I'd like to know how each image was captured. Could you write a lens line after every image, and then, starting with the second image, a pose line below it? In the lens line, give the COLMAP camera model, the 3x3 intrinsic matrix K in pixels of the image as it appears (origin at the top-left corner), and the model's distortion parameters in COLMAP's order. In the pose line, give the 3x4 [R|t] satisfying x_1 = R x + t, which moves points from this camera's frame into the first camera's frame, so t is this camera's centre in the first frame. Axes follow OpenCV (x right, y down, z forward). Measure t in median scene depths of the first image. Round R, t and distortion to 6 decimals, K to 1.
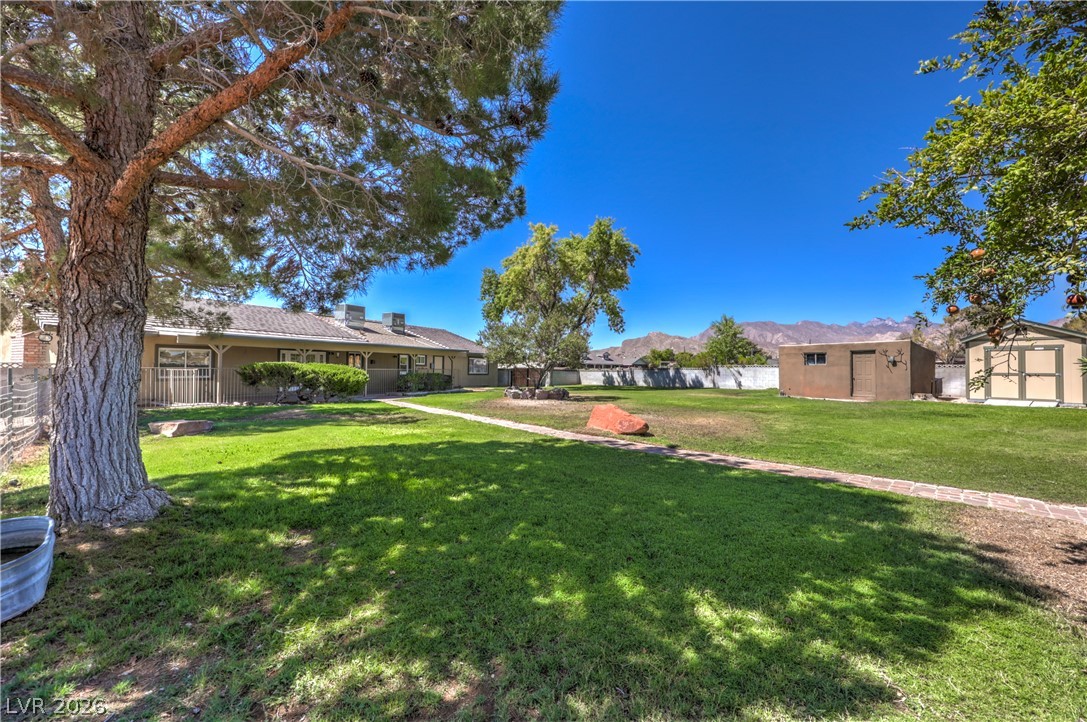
lens RADIAL K [[441.0, 0, 541.9], [0, 441.0, 366.7], [0, 0, 1]] dist [-0.000519, 0.000112]
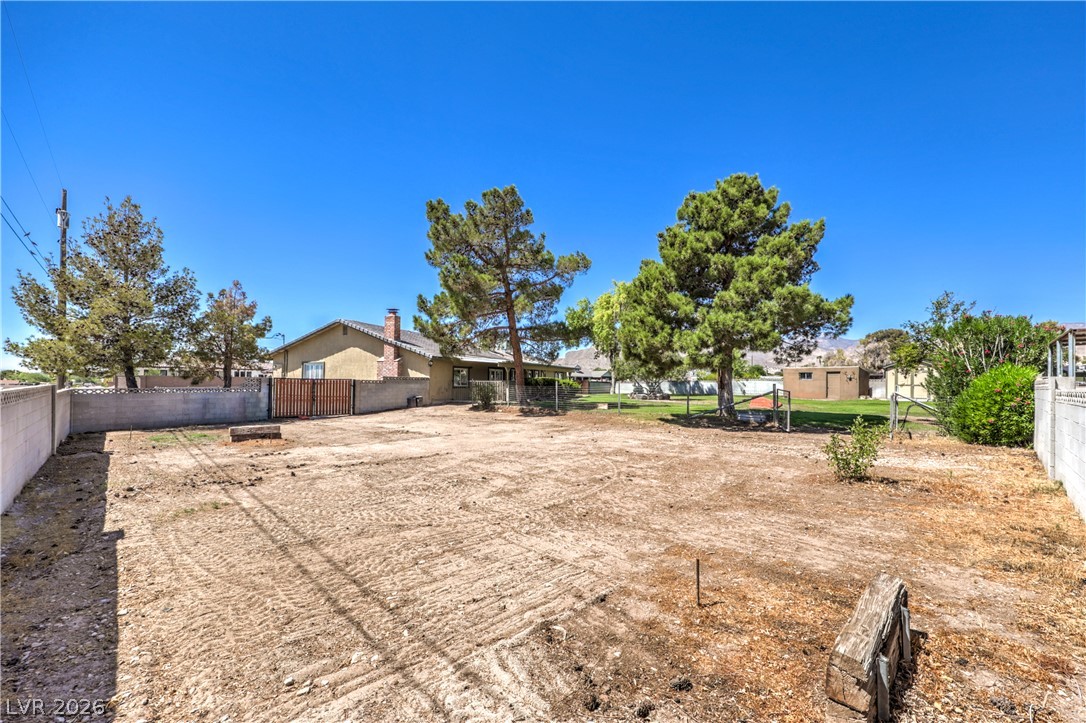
lens RADIAL K [[440.6, 0, 541.4], [0, 440.6, 367.2], [0, 0, 1]] dist [-0.000519, 0.000112]
pose [[0.992726, 0.008110, 0.120125, -1.091685], [-0.005155, 0.999677, -0.024894, -0.007376], [-0.120289, 0.024093, 0.992447, -1.038820]]
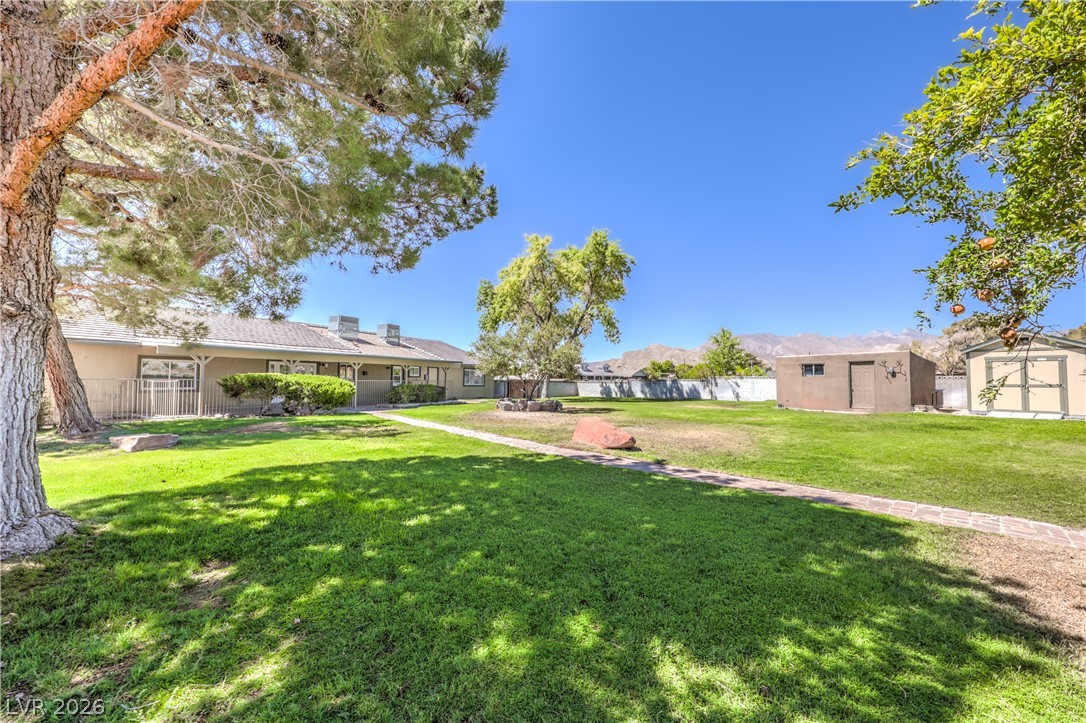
lens RADIAL K [[437.6, 0, 542.8], [0, 437.6, 369.8], [0, 0, 1]] dist [0.000302, -0.000192]
pose [[0.999998, -0.000472, -0.001769, 0.033893], [0.000437, 0.999808, -0.019594, 0.001357], [0.001778, 0.019594, 0.999806, 0.041109]]
